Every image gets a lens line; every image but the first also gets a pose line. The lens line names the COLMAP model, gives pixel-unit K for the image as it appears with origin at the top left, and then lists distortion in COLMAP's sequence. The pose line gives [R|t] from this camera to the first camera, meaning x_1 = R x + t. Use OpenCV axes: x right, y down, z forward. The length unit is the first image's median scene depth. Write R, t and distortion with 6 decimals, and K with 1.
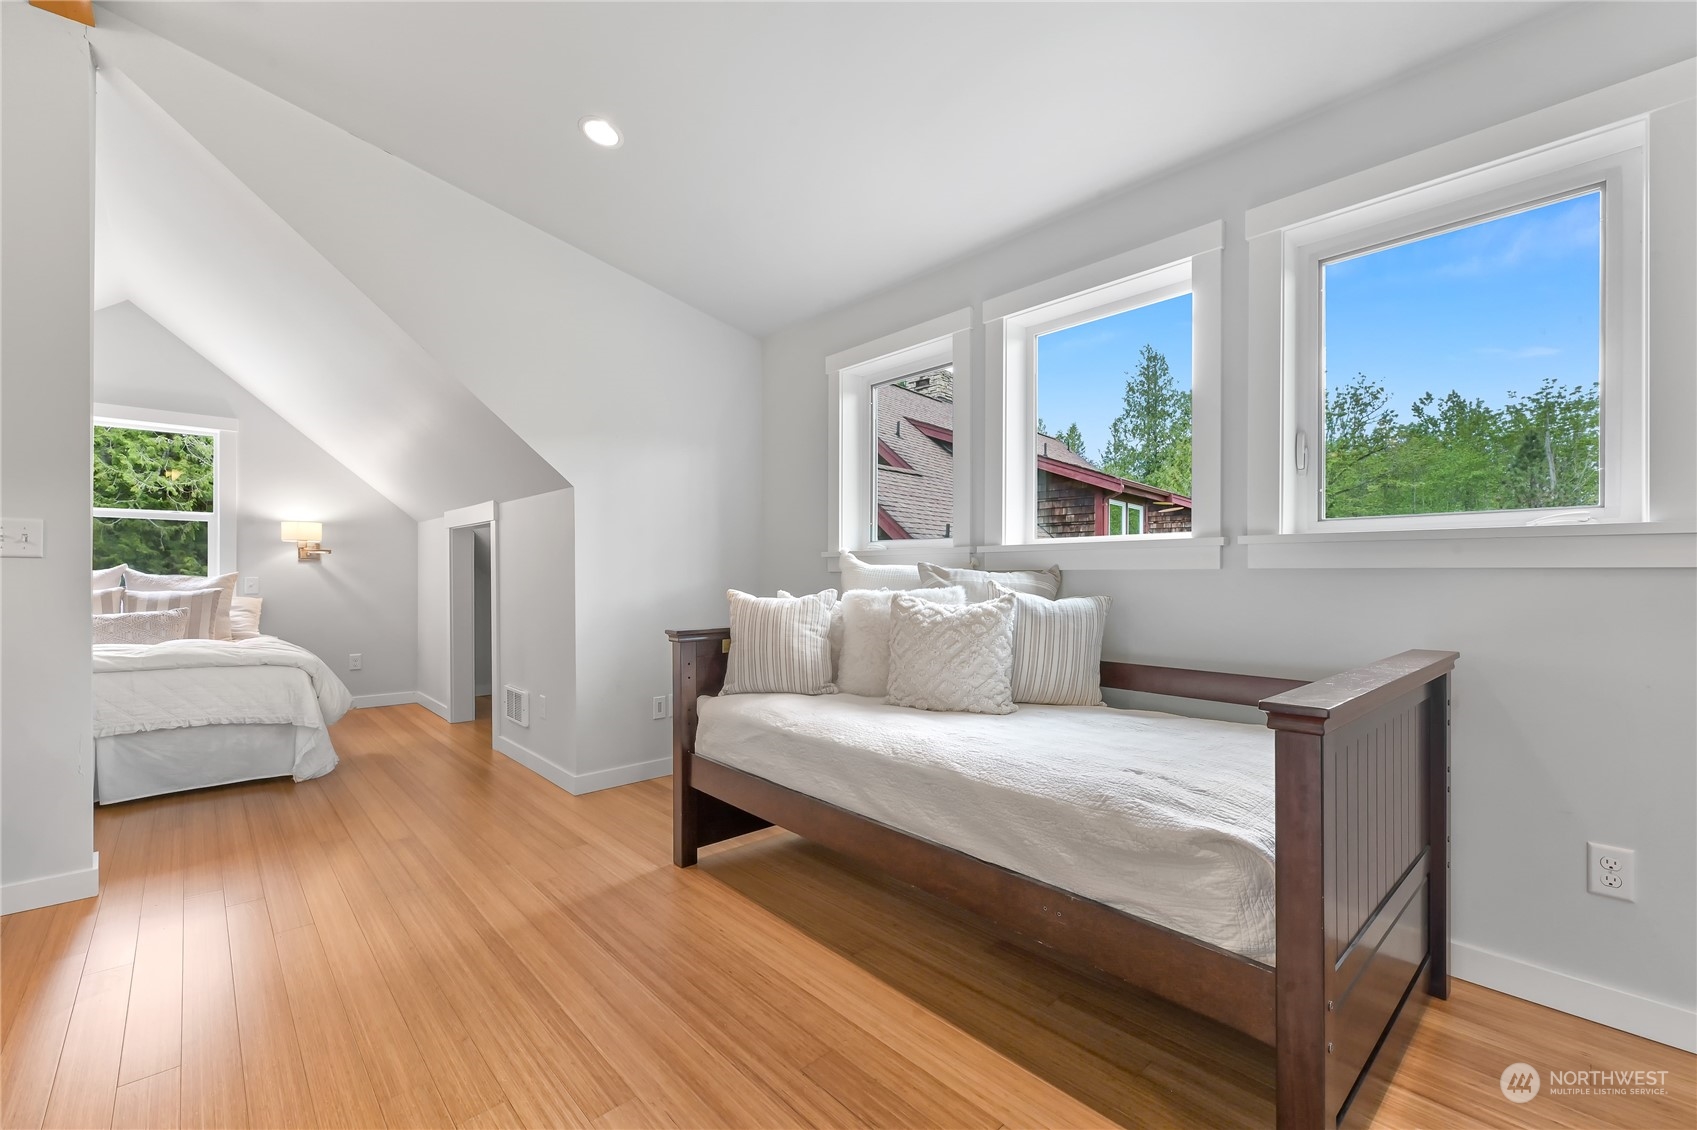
lens RADIAL K [[685.0, 0, 833.8], [0, 685.0, 573.6], [0, 0, 1]] dist [0.000315, -0.000468]
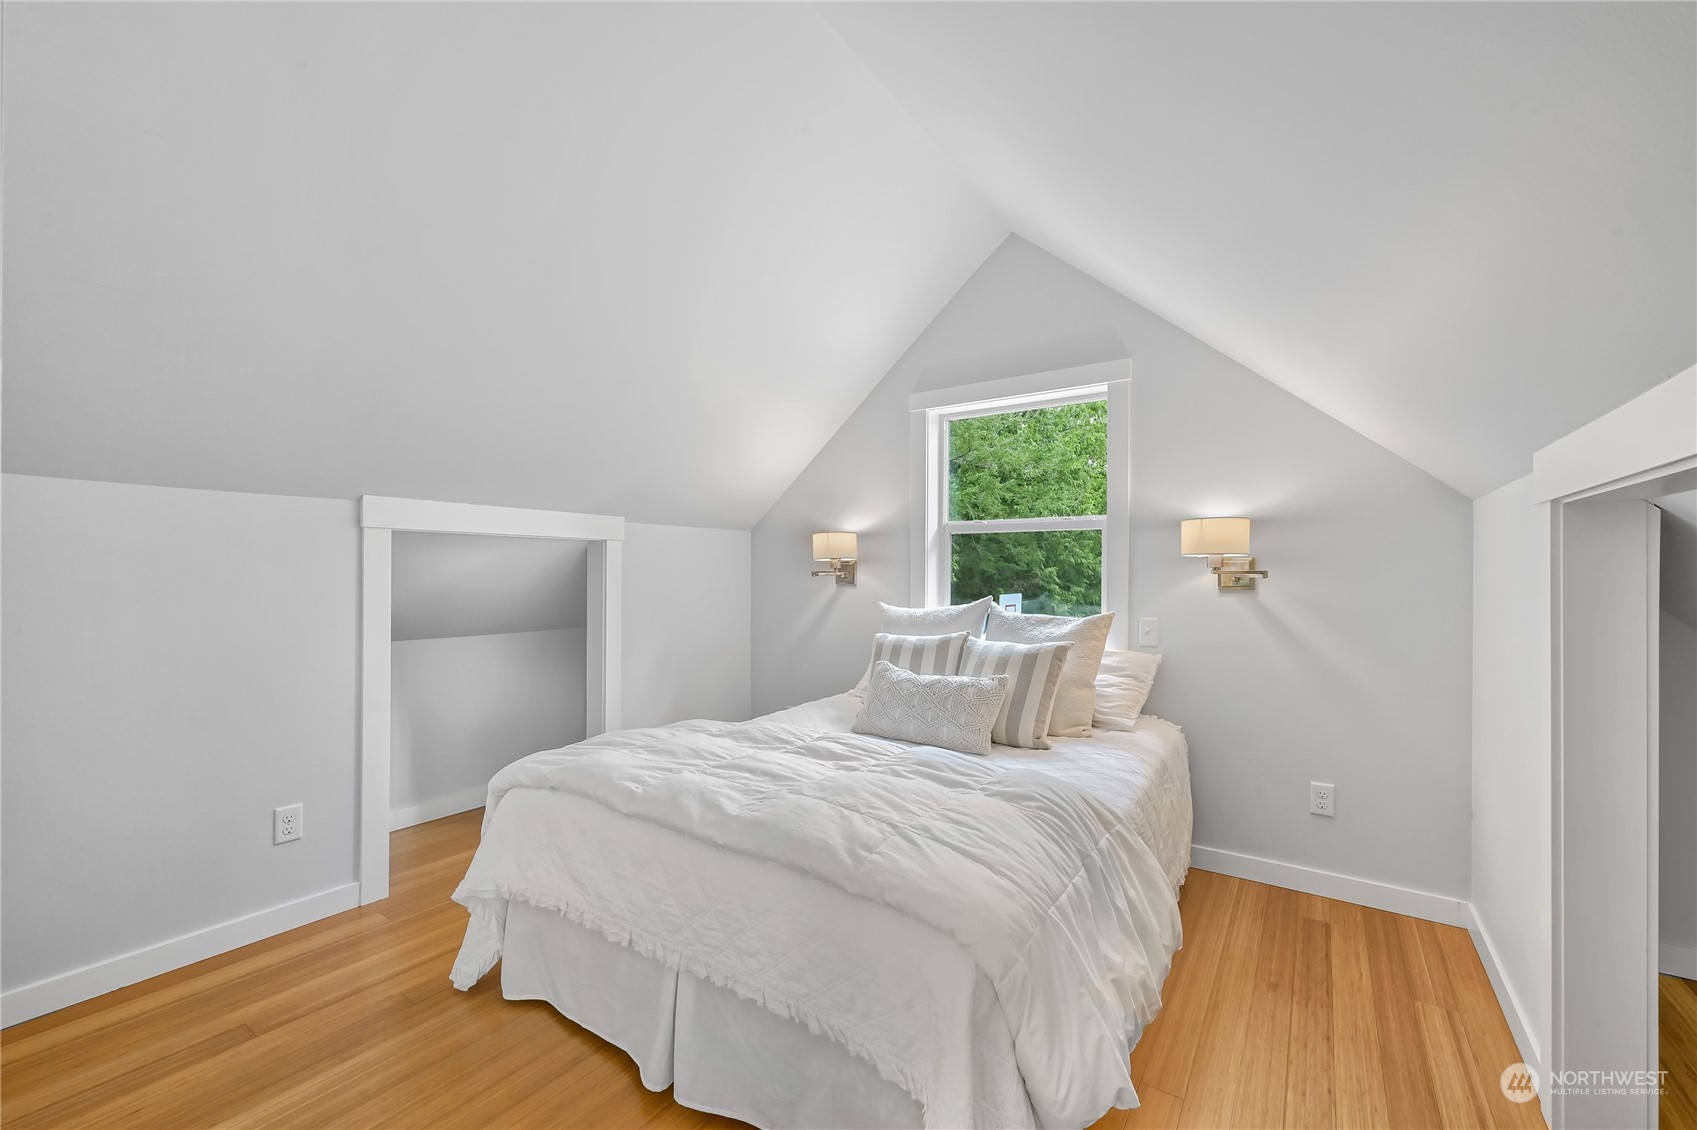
lens RADIAL K [[685.0, 0, 839.4], [0, 685.0, 570.3], [0, 0, 1]] dist [0.000315, -0.000468]
pose [[0.245011, -0.001927, -0.969518, -0.332834], [-0.004839, 0.999983, -0.003211, -0.031402], [0.969508, 0.005478, 0.244998, 0.586301]]
